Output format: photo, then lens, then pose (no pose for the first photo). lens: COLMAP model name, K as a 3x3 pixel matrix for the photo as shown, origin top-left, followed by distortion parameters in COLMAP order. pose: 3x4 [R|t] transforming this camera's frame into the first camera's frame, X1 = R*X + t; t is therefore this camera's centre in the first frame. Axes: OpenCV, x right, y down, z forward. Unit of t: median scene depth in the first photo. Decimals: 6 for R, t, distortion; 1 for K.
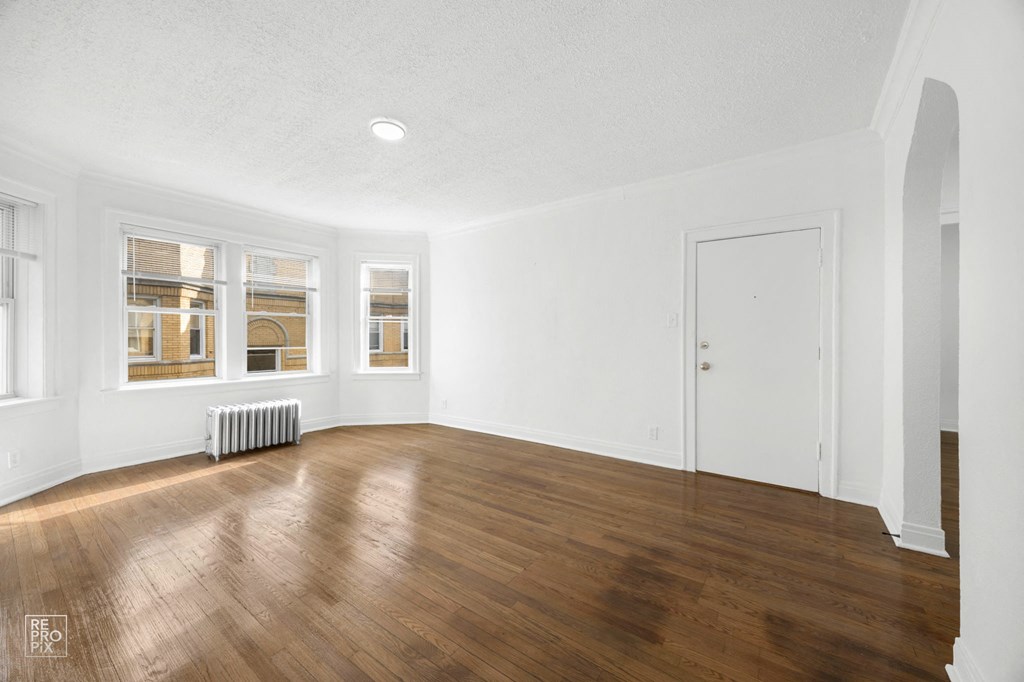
lens RADIAL K [[393.3, 0, 510.3], [0, 393.3, 344.1], [0, 0, 1]] dist [-0.005049, 0.000288]
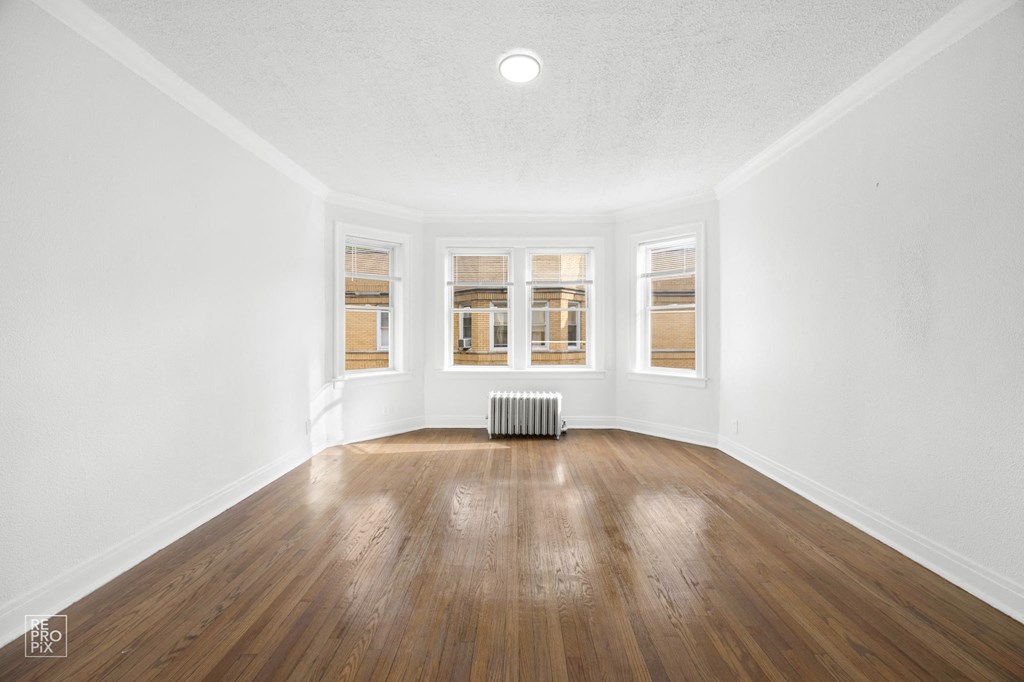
lens RADIAL K [[393.3, 0, 513.2], [0, 393.3, 331.7], [0, 0, 1]] dist [-0.005049, 0.000288]
pose [[0.587793, -0.000493, -0.809012, 0.162578], [-0.013699, 0.999850, -0.010562, -0.003345], [0.808896, 0.017291, 0.587698, 0.267388]]
